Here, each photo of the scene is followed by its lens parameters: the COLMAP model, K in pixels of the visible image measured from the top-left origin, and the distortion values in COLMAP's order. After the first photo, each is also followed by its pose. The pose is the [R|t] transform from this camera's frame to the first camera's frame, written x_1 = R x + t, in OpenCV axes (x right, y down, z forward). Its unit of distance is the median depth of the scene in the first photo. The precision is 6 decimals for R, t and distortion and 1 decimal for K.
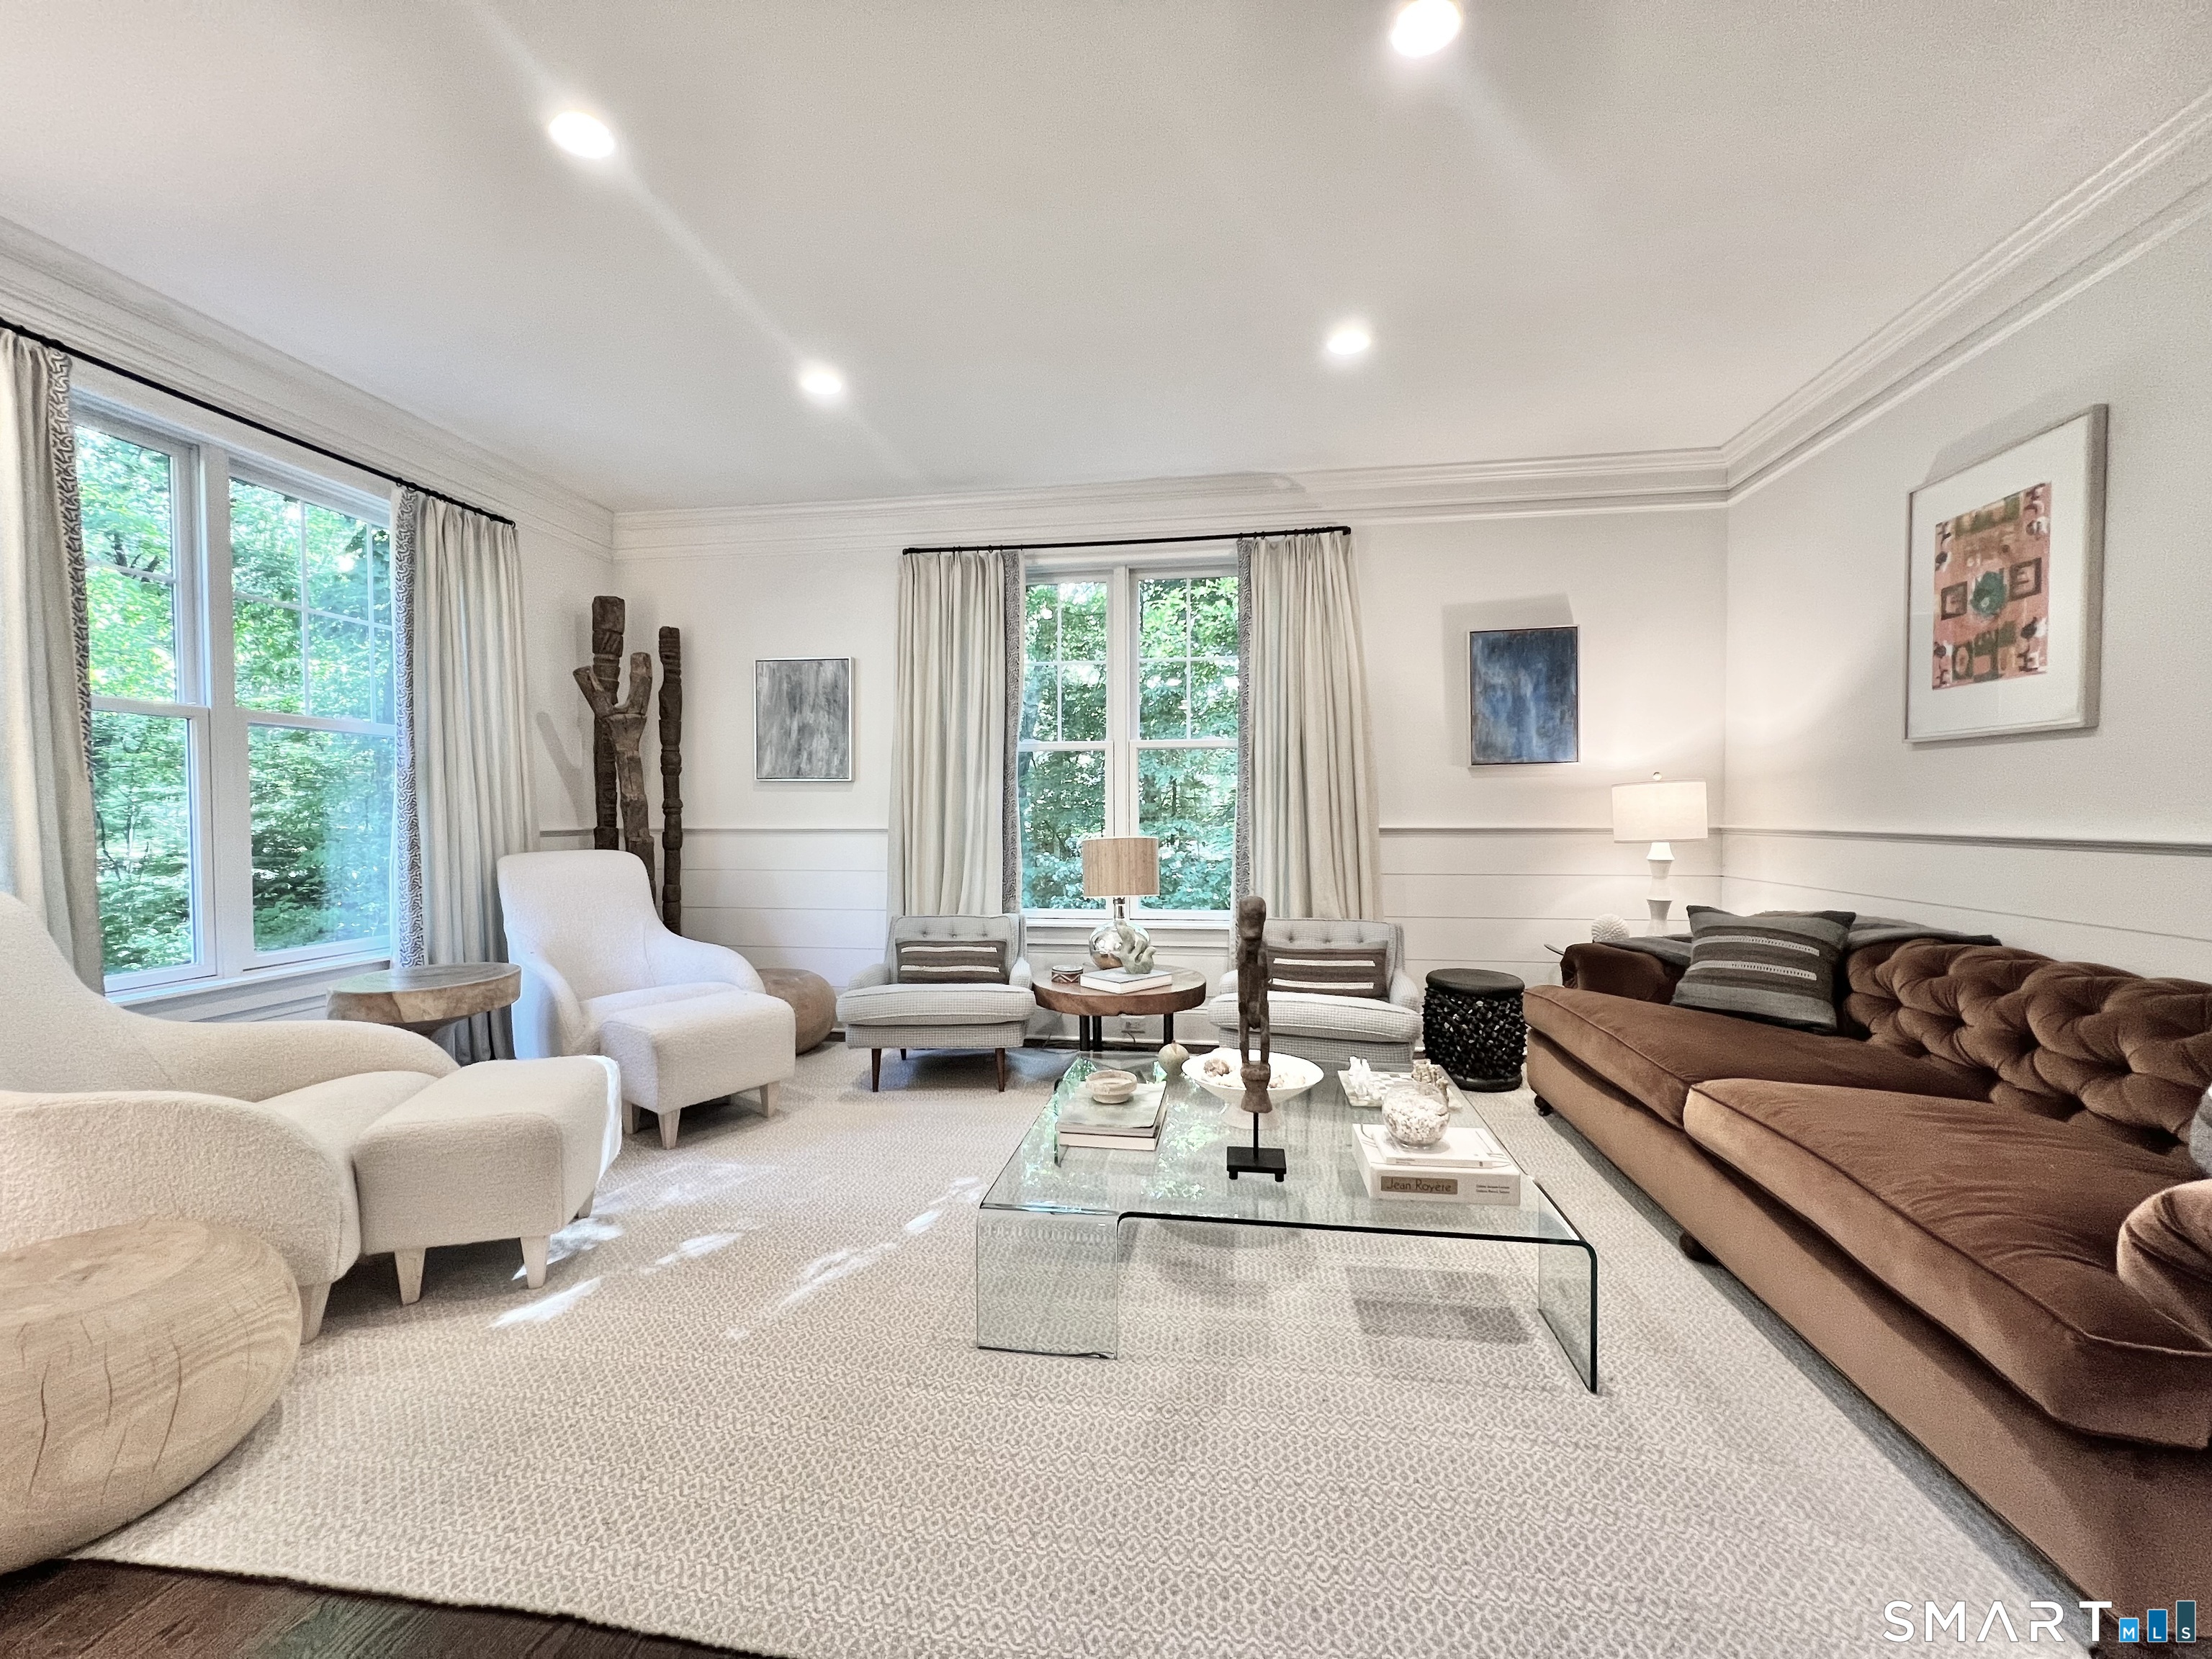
lens RADIAL K [[859.8, 0, 1106.0], [0, 859.8, 829.5], [0, 0, 1]] dist [-0.000408, -0.000111]
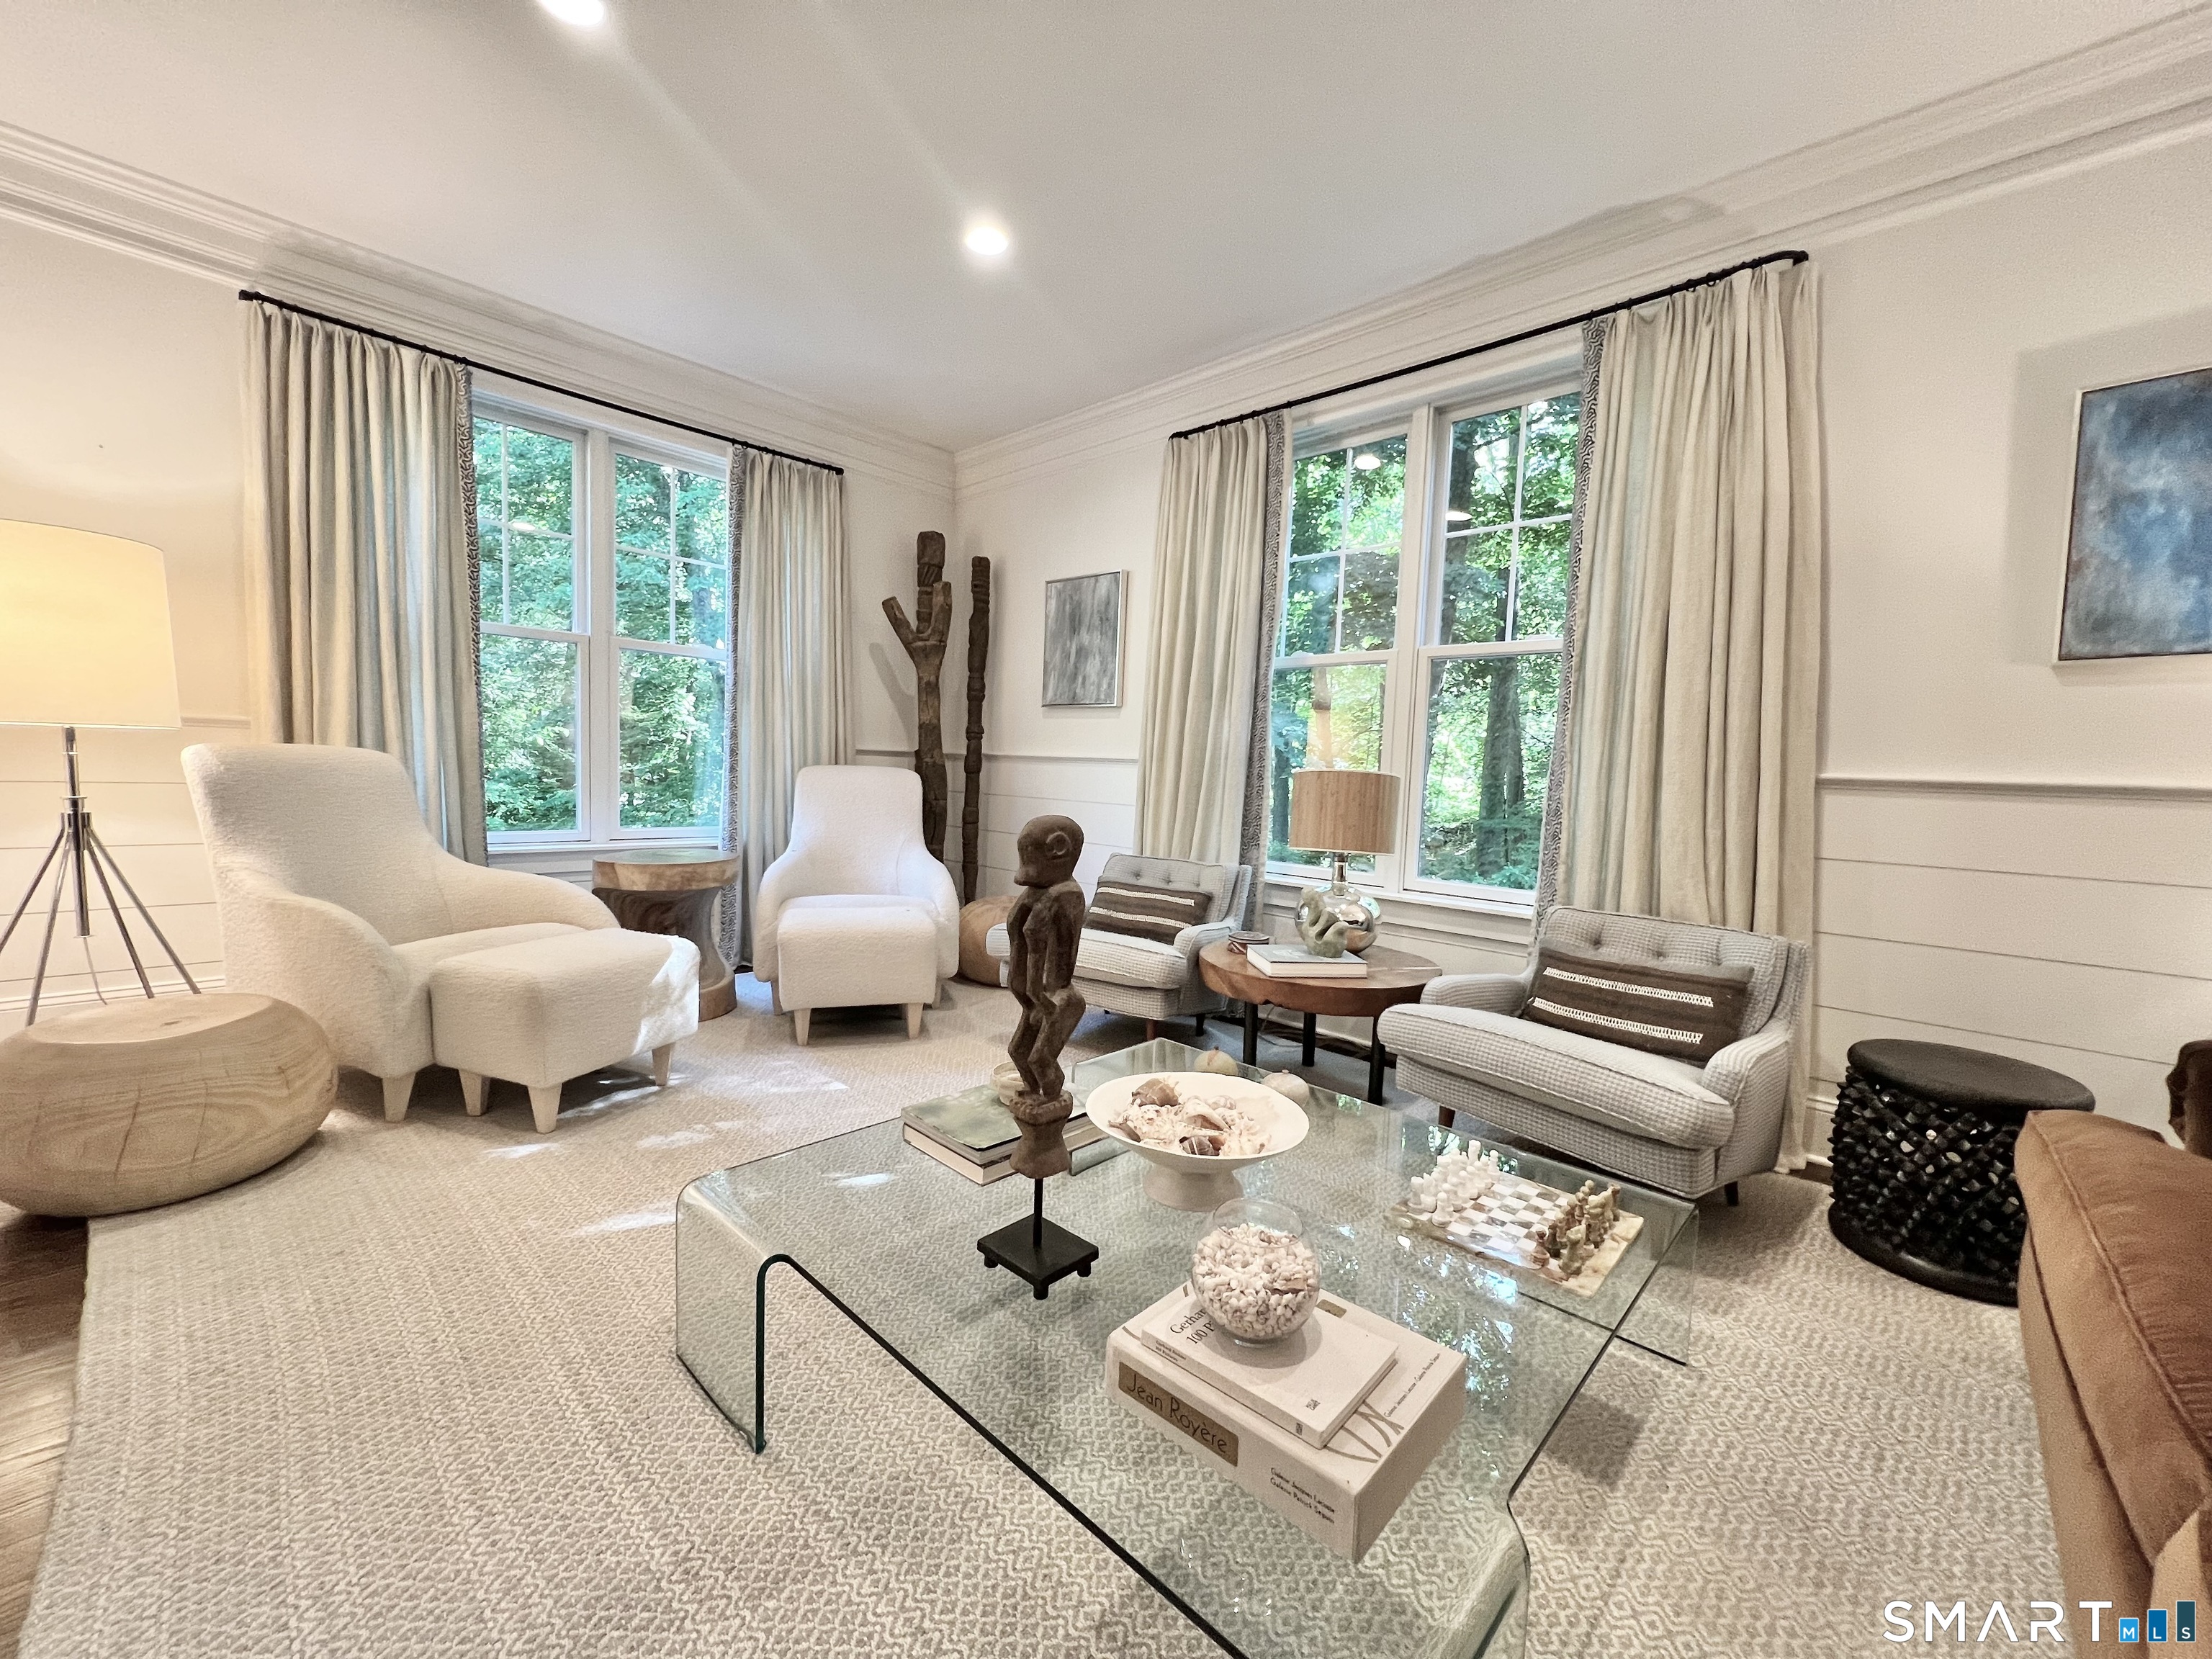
lens RADIAL K [[870.3, 0, 1106.0], [0, 870.3, 829.5], [0, 0, 1]] dist [-0.000861, 0.000131]
pose [[0.820690, 0.076145, -0.566276, 0.259568], [-0.052241, 0.996929, 0.058342, 0.023863], [0.568980, -0.018298, 0.822148, 0.252602]]
